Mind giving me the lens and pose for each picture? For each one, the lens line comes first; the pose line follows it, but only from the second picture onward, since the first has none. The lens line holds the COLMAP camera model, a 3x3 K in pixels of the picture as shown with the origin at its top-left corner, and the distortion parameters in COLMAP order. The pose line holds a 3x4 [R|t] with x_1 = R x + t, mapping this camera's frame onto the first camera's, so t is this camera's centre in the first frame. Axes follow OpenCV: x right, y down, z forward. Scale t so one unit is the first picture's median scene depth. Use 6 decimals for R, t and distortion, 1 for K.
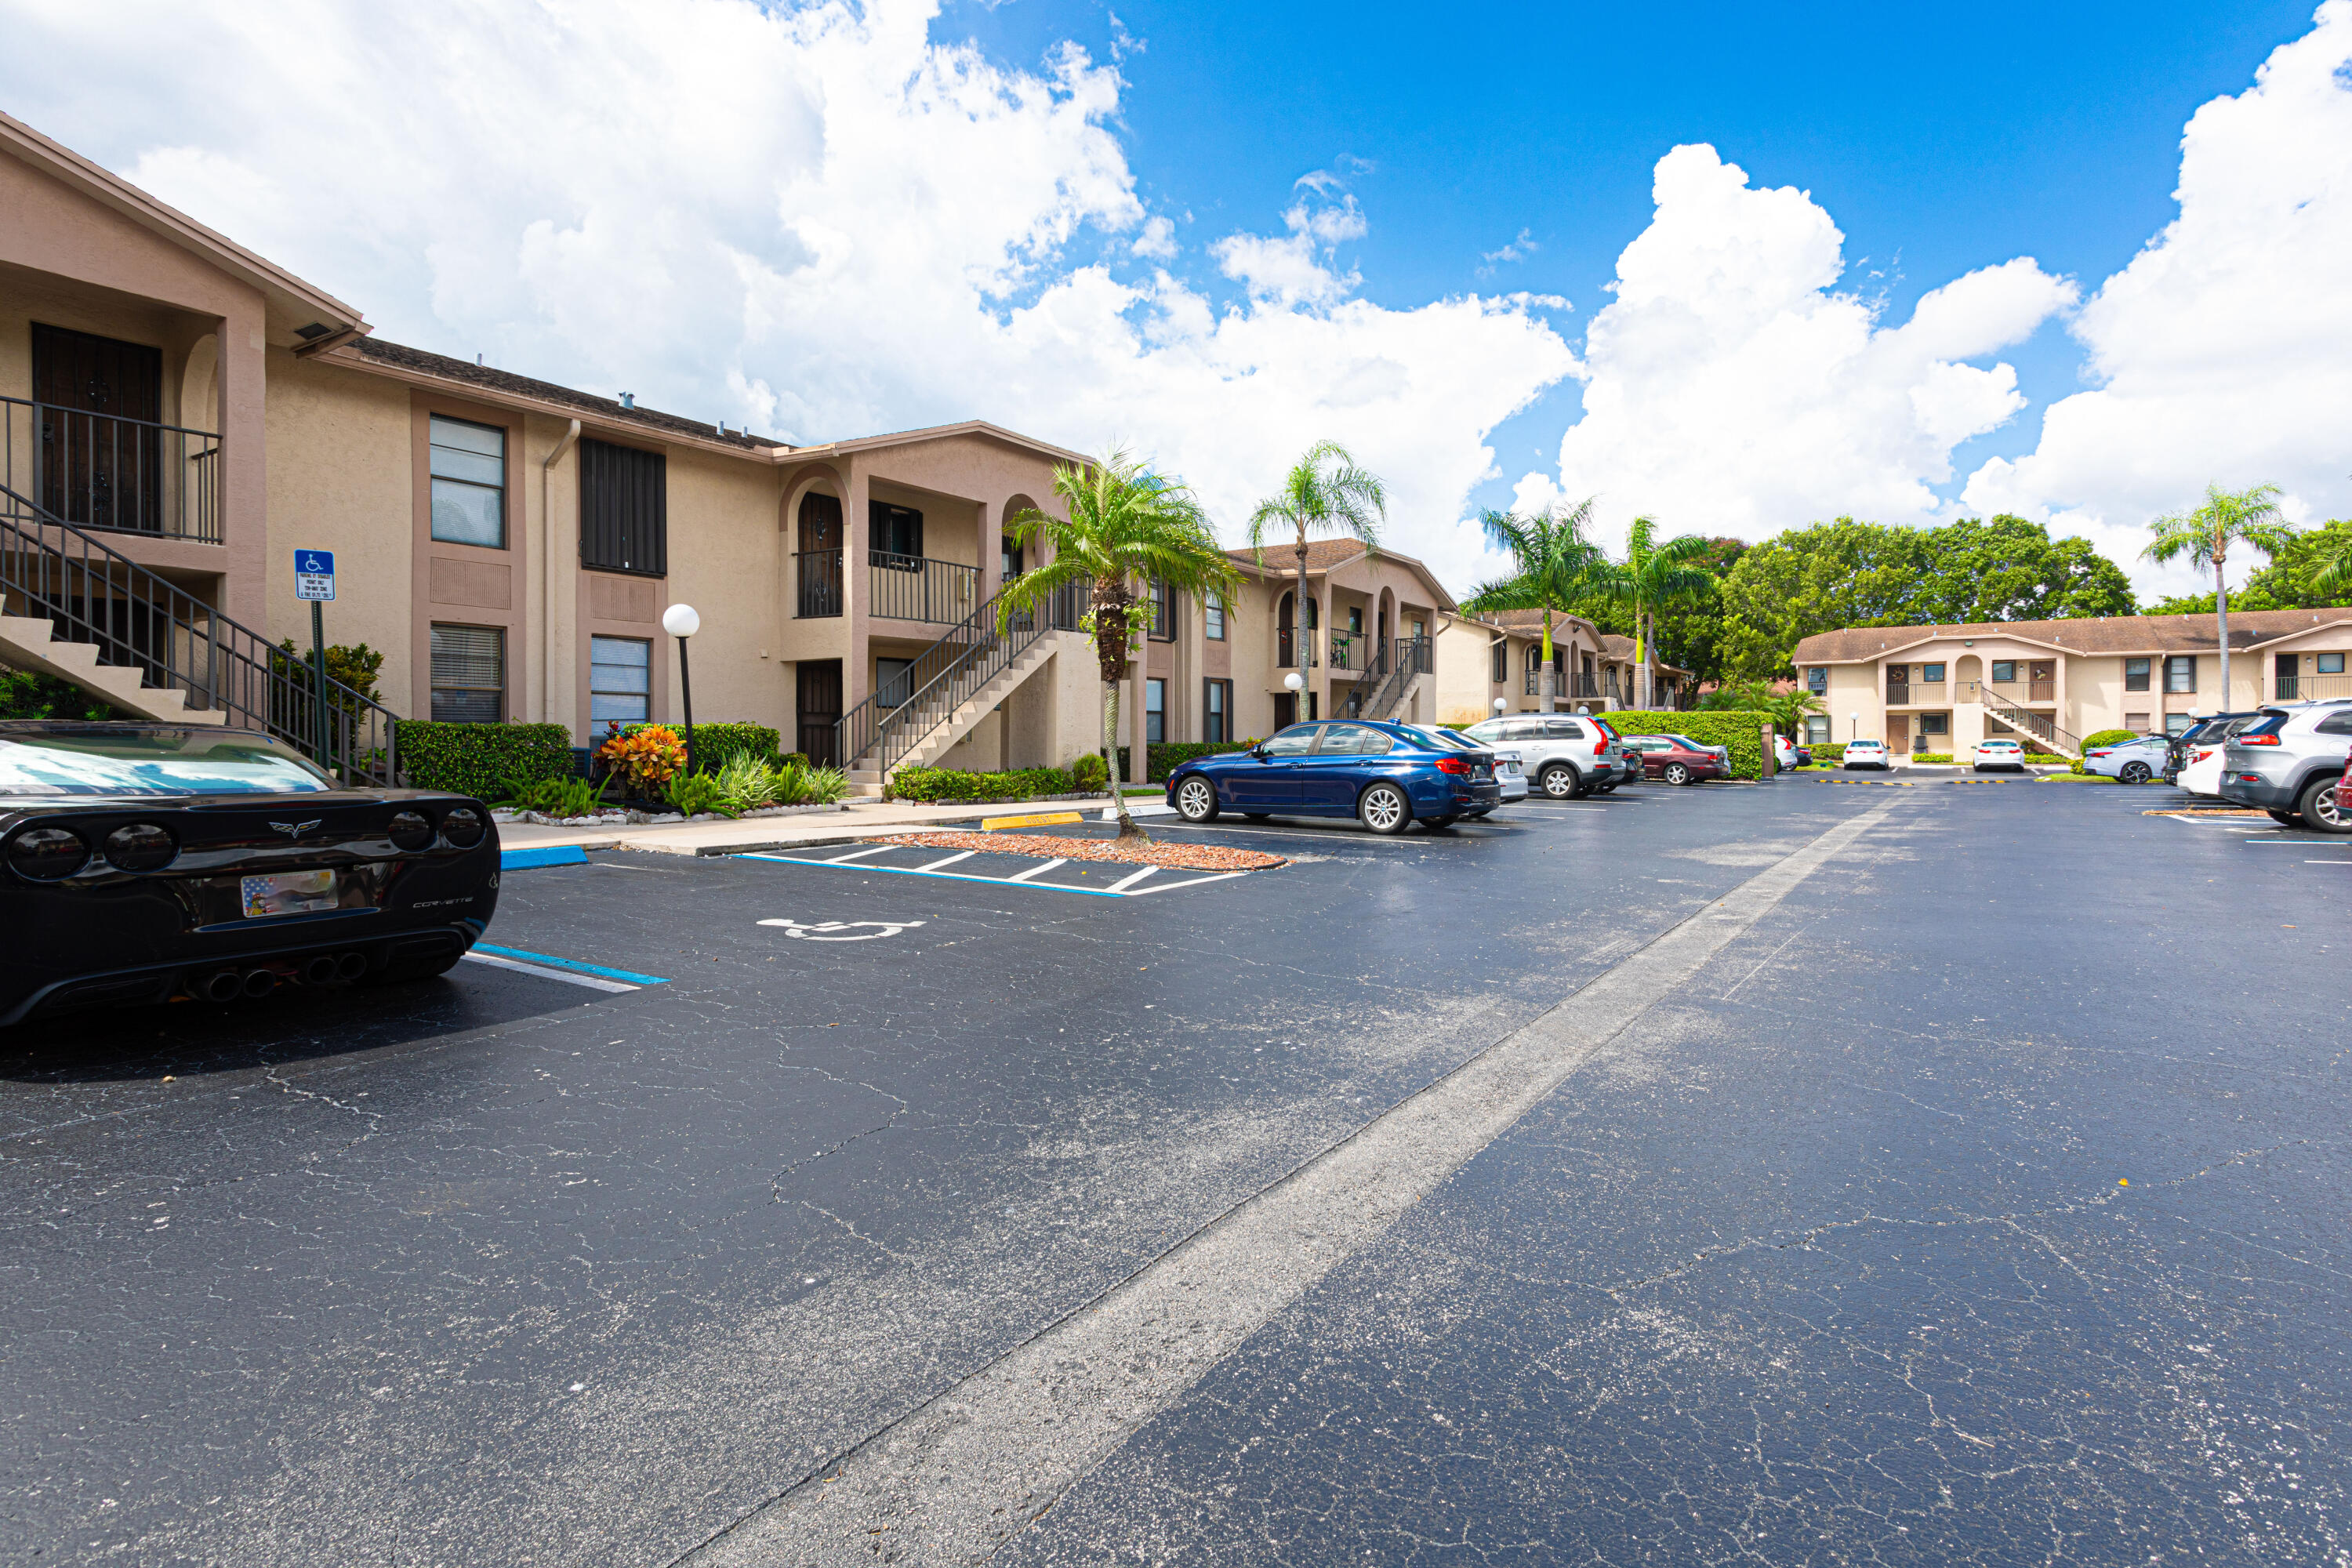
lens RADIAL K [[1224.5, 0, 1168.6], [0, 1224.5, 742.8], [0, 0, 1]] dist [-0.000624, -0.000144]
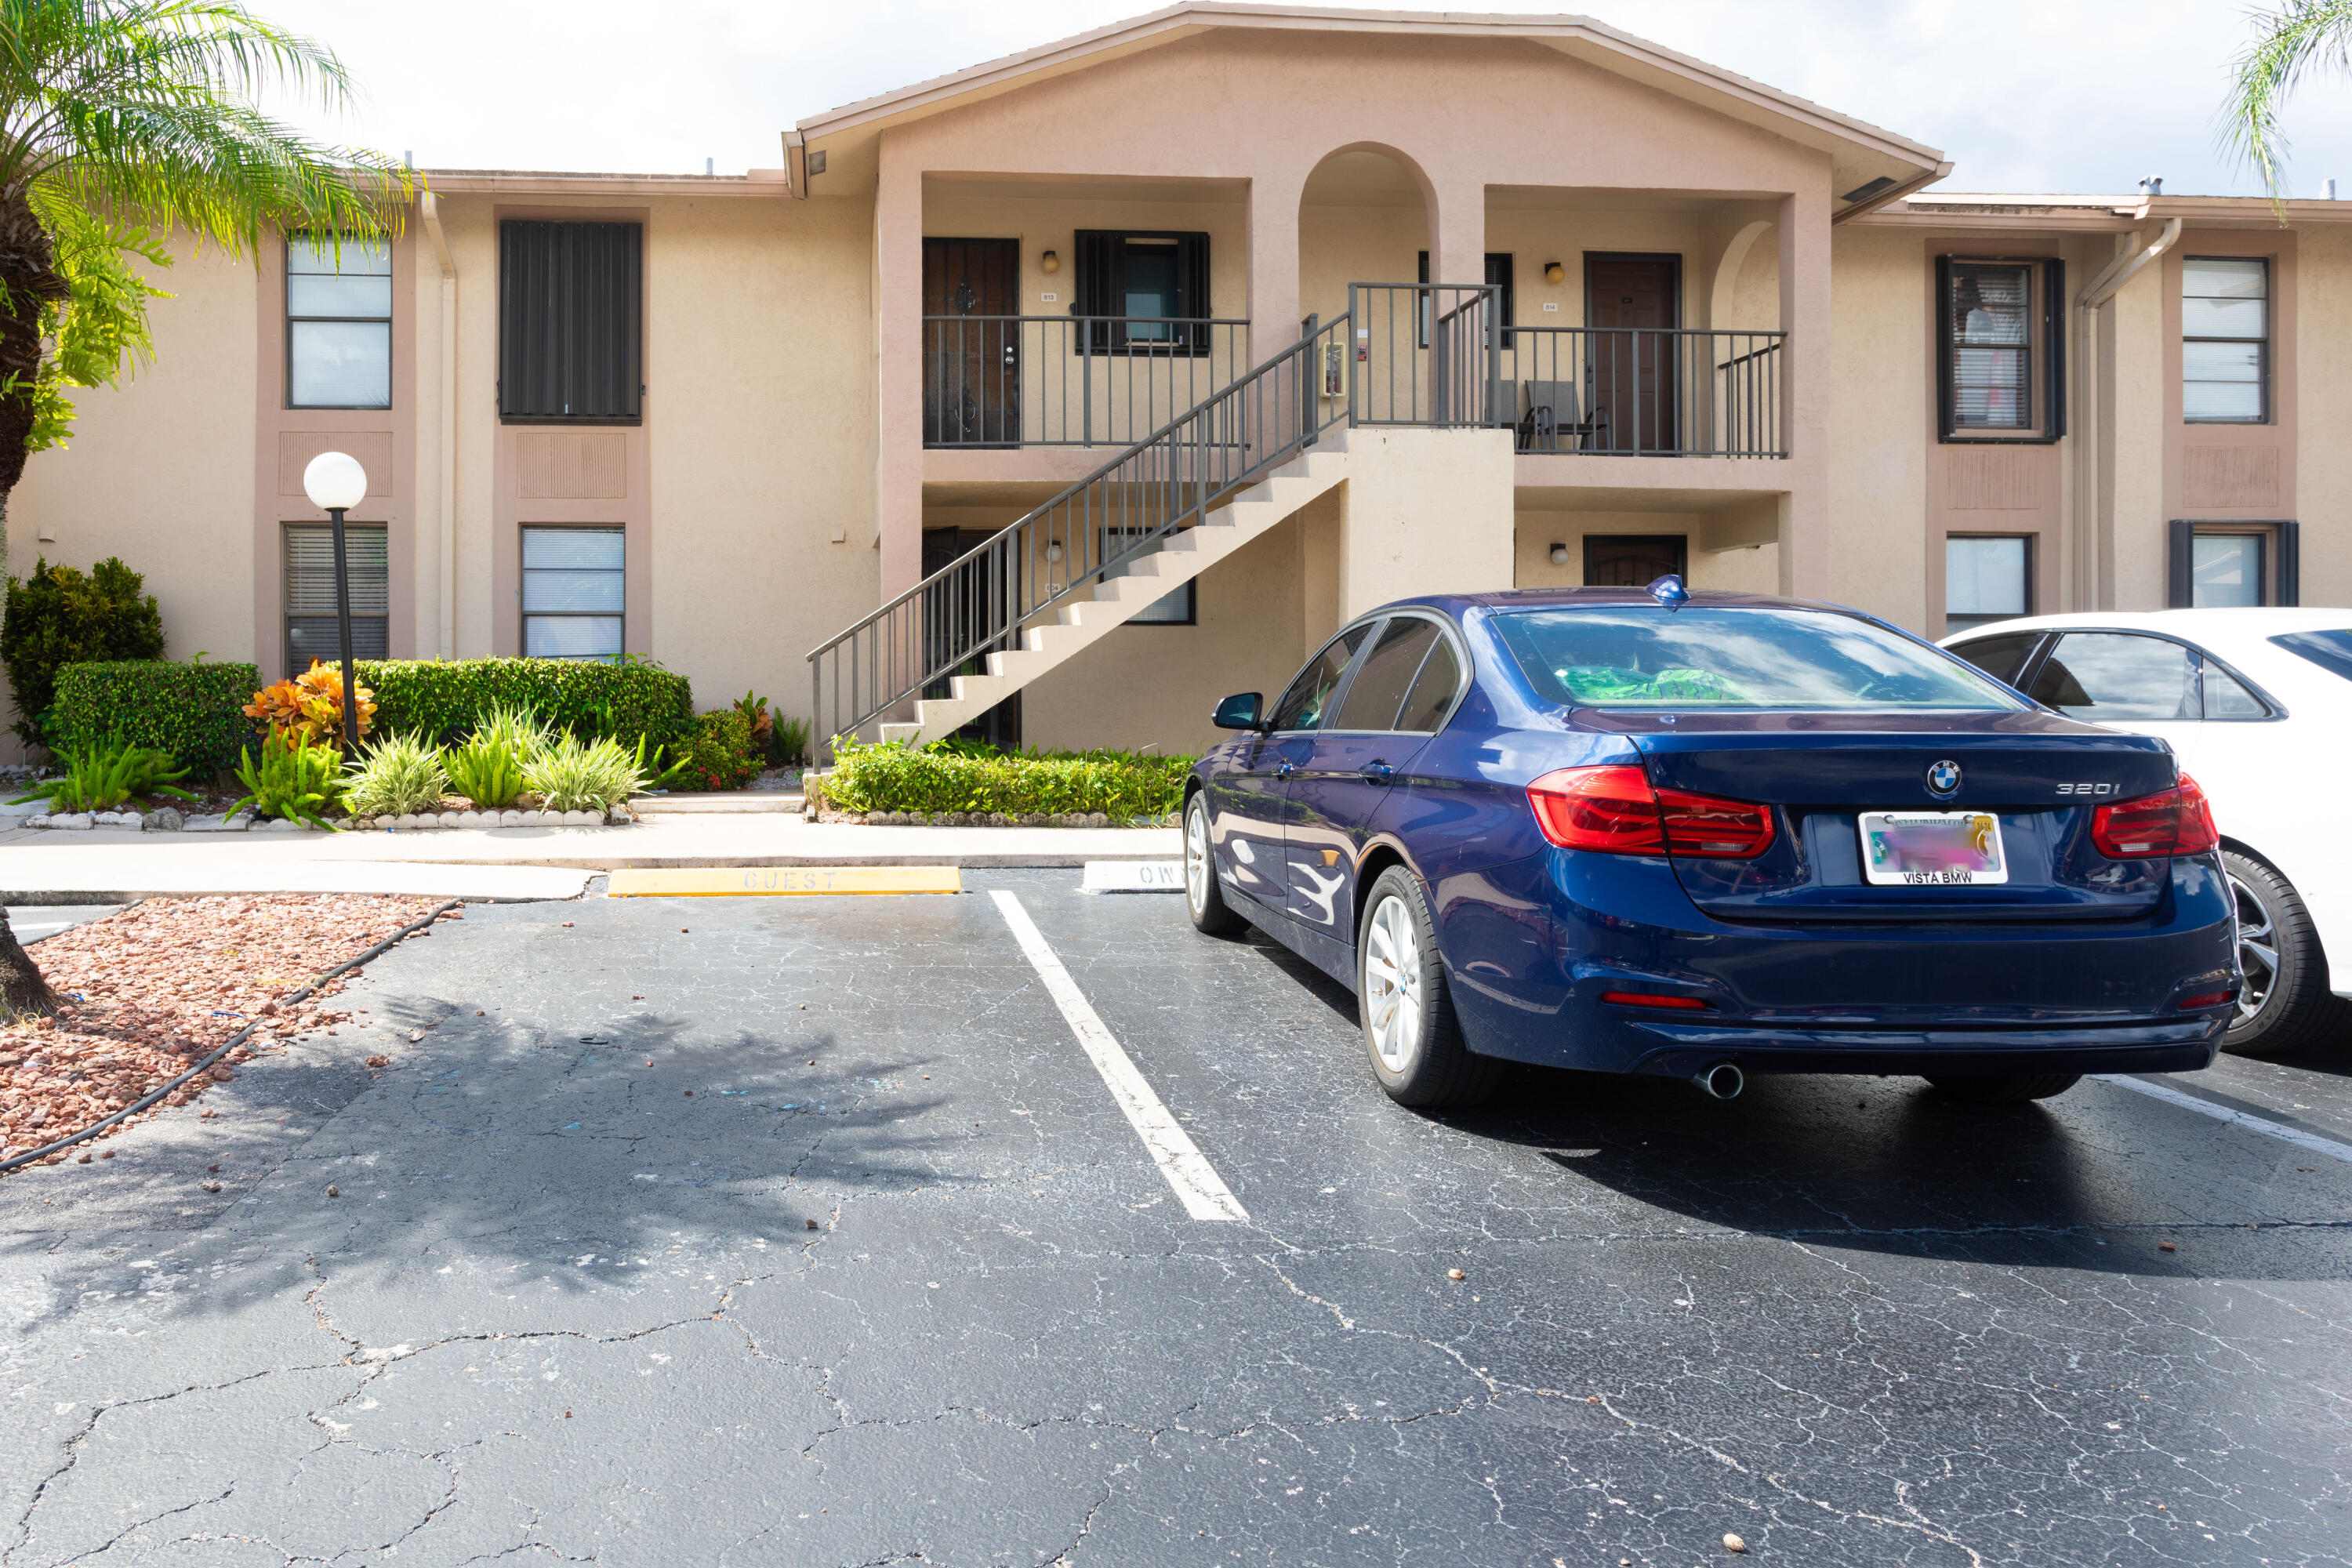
lens RADIAL K [[1555.9, 0, 965.7], [0, 1555.9, 689.9], [0, 0, 1]] dist [0.000027, -0.000416]
pose [[0.592888, 0.000537, -0.805285, 0.296051], [-0.001419, 0.999999, -0.000377, -0.000074], [0.805283, 0.001366, 0.592888, 0.623291]]
